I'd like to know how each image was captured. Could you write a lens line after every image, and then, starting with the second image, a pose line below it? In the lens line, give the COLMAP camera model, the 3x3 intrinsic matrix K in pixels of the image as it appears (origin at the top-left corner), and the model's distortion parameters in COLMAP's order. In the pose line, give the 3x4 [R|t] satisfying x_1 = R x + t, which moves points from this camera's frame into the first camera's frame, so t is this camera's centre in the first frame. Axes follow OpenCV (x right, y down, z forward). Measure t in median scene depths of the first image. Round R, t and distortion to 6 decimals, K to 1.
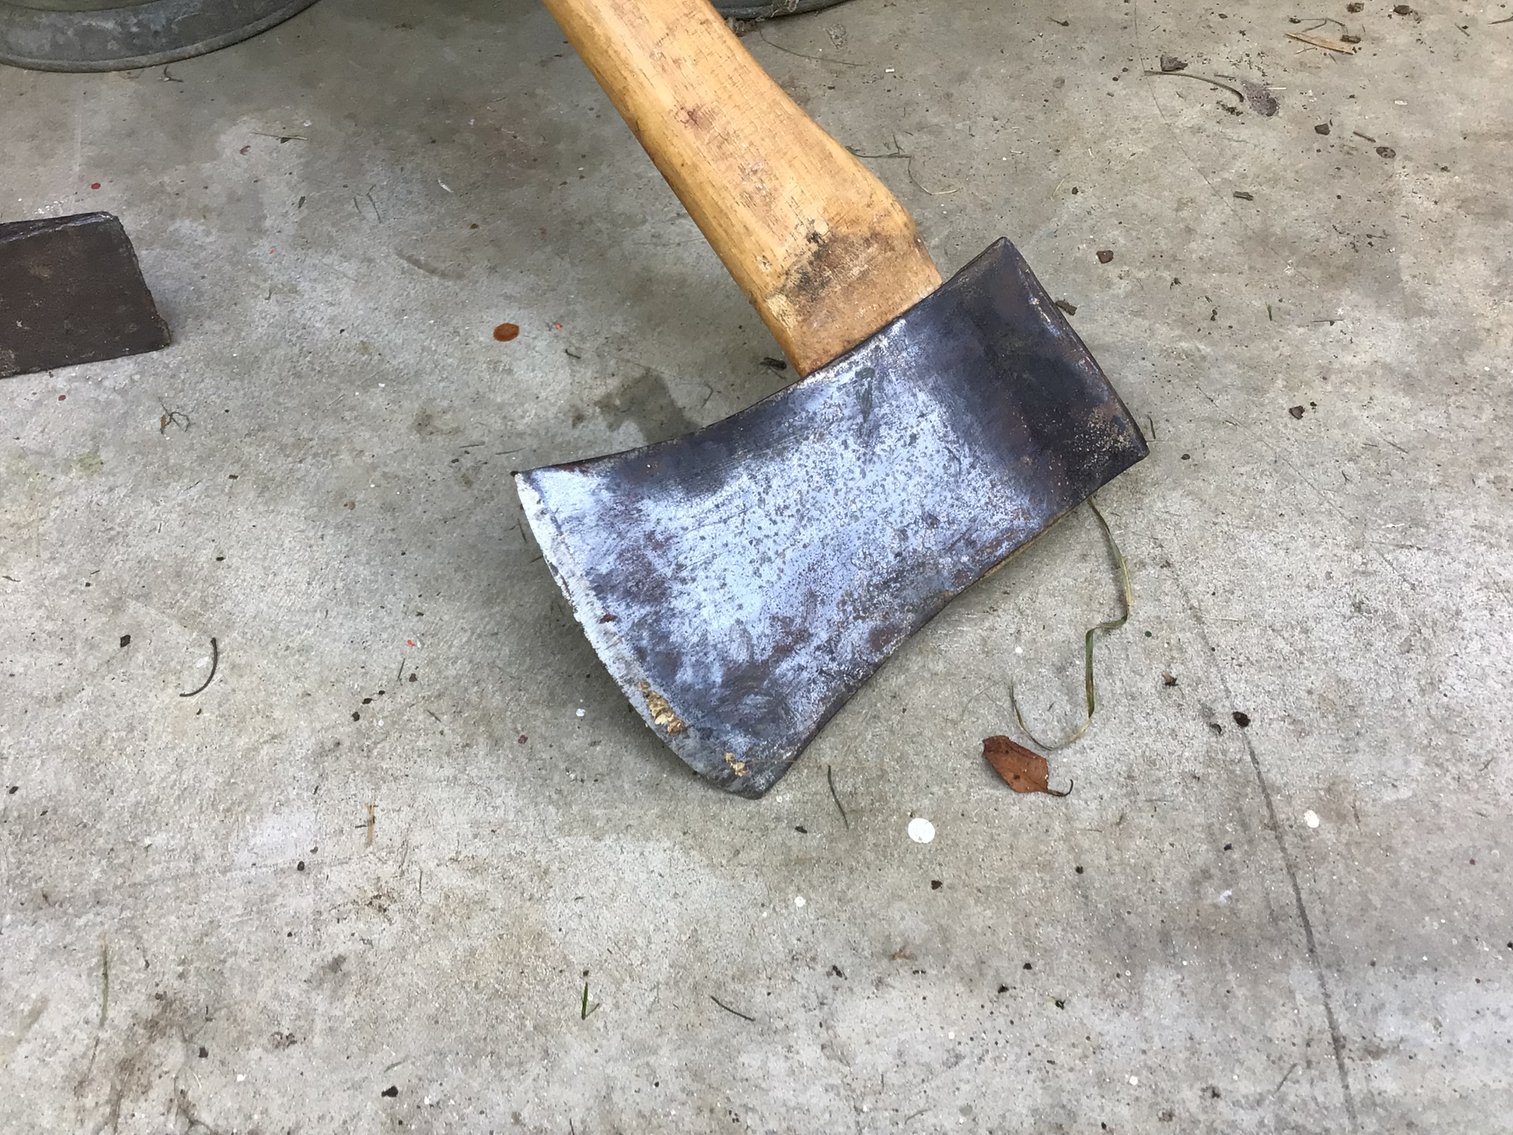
lens RADIAL K [[1359.7, 0, 741.6], [0, 1359.7, 559.4], [0, 0, 1]] dist [0.137187, -0.280012]
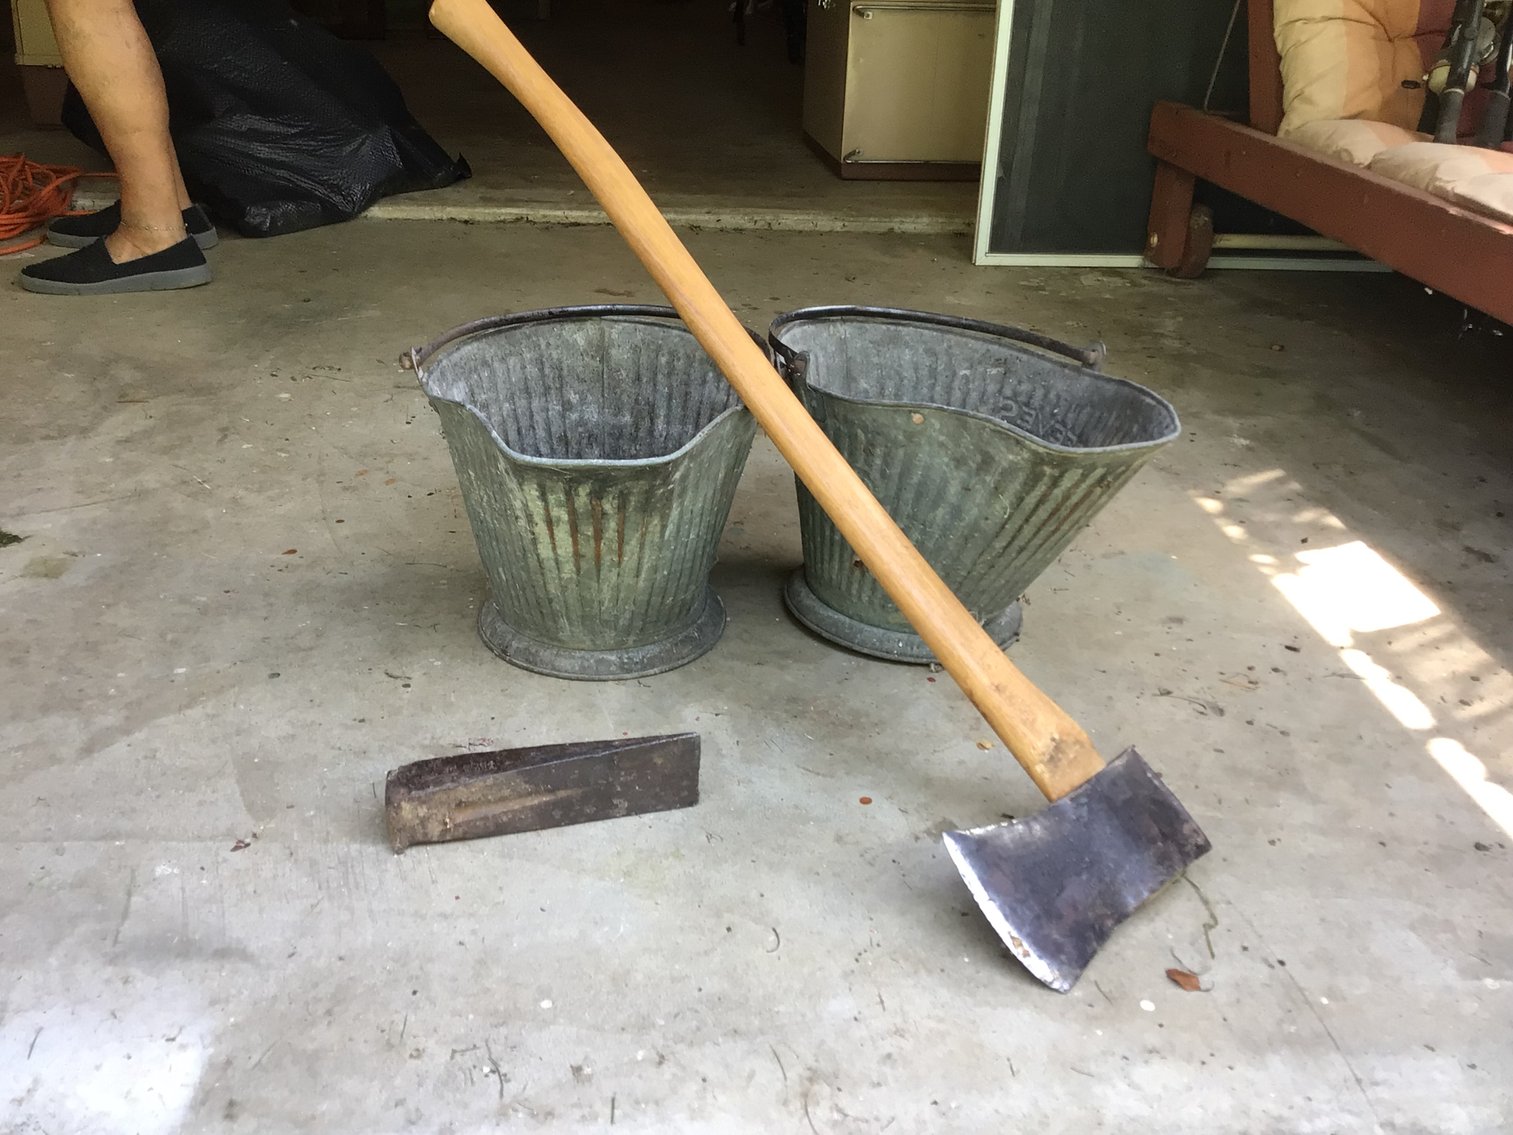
lens RADIAL K [[1346.2, 0, 743.1], [0, 1346.2, 563.6], [0, 0, 1]] dist [0.103464, -0.192079]
pose [[0.996434, 0.031695, 0.078197, -0.601425], [0.008863, 0.882324, -0.470559, 0.519901], [-0.083909, 0.469574, 0.878897, -0.984194]]
